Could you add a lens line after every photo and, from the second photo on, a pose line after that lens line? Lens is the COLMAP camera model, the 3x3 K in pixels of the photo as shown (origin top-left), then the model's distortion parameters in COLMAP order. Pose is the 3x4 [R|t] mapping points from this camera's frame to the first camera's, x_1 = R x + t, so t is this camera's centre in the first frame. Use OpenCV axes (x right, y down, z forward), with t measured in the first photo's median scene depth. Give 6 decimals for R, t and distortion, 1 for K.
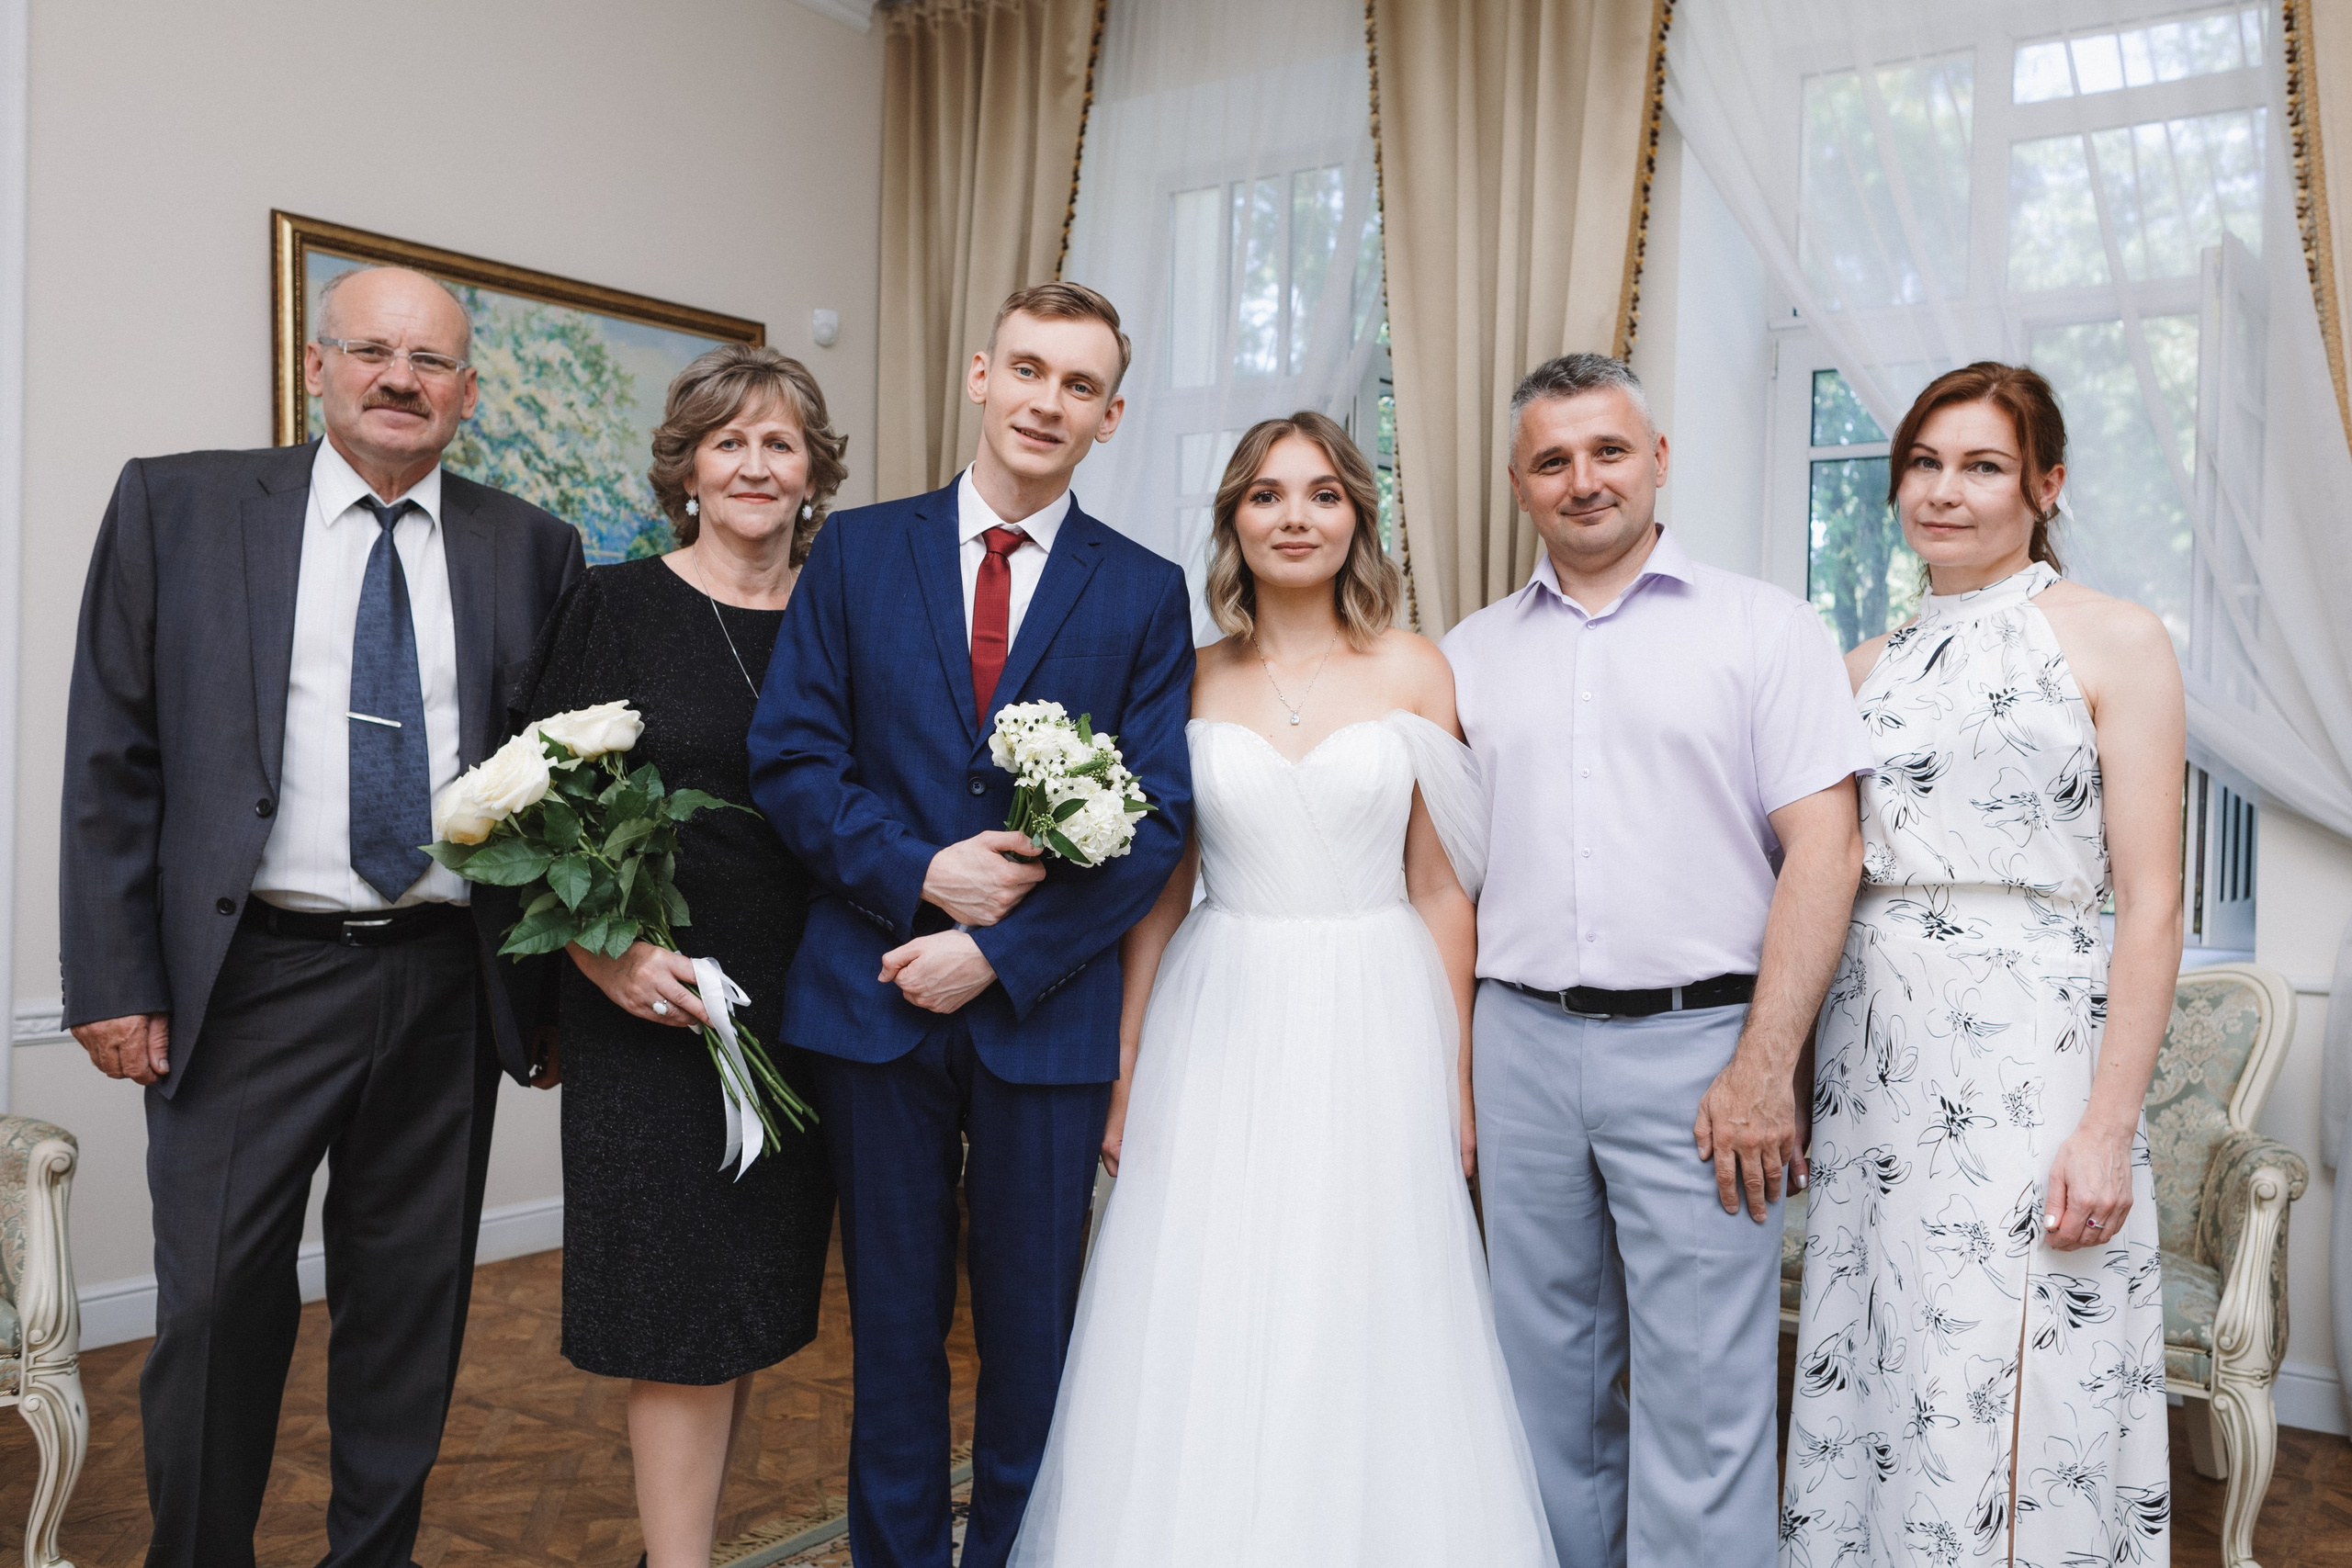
lens RADIAL K [[1969.8, 0, 1247.7], [0, 1969.8, 784.2], [0, 0, 1]] dist [0.026901, -0.003502]
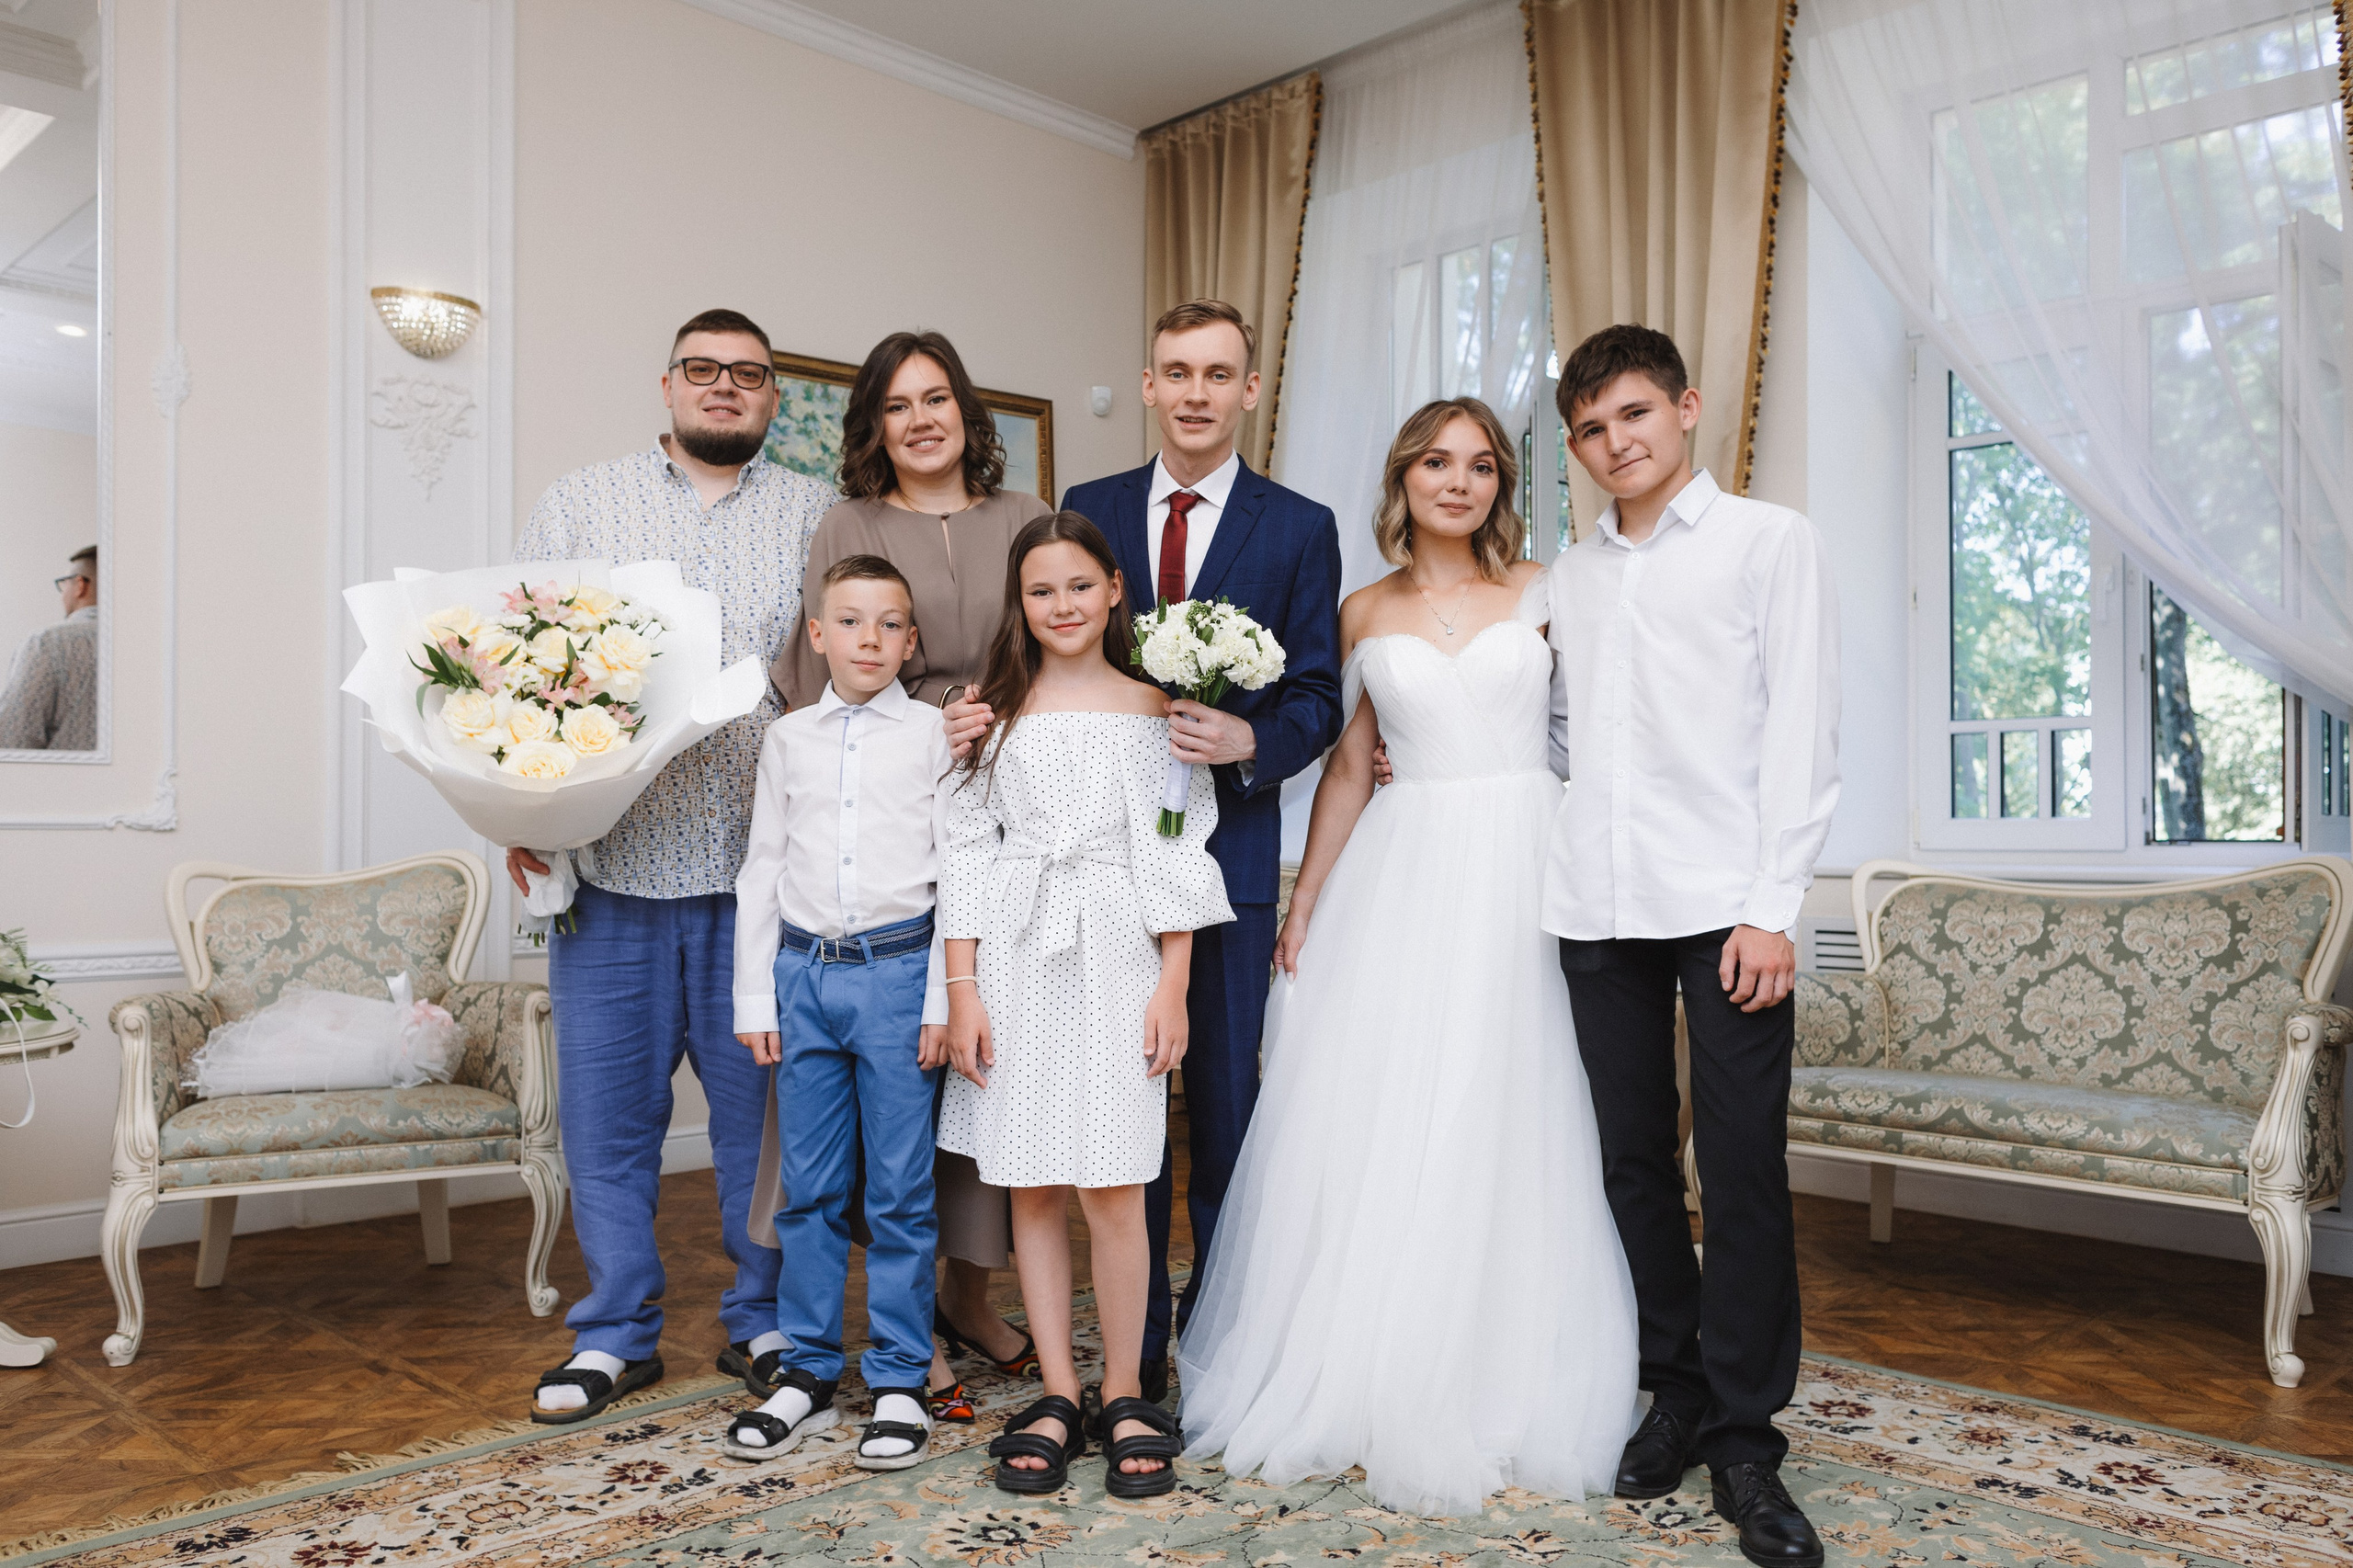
lens RADIAL K [[1825.5, 0, 1188.0], [0, 1825.5, 793.3], [0, 0, 1]] dist [0.039067, -0.019617]
pose [[0.979632, -0.028681, -0.198740, 0.070410], [0.023289, 0.999296, -0.029416, 0.057259], [0.199444, 0.024189, 0.979611, -0.116111]]
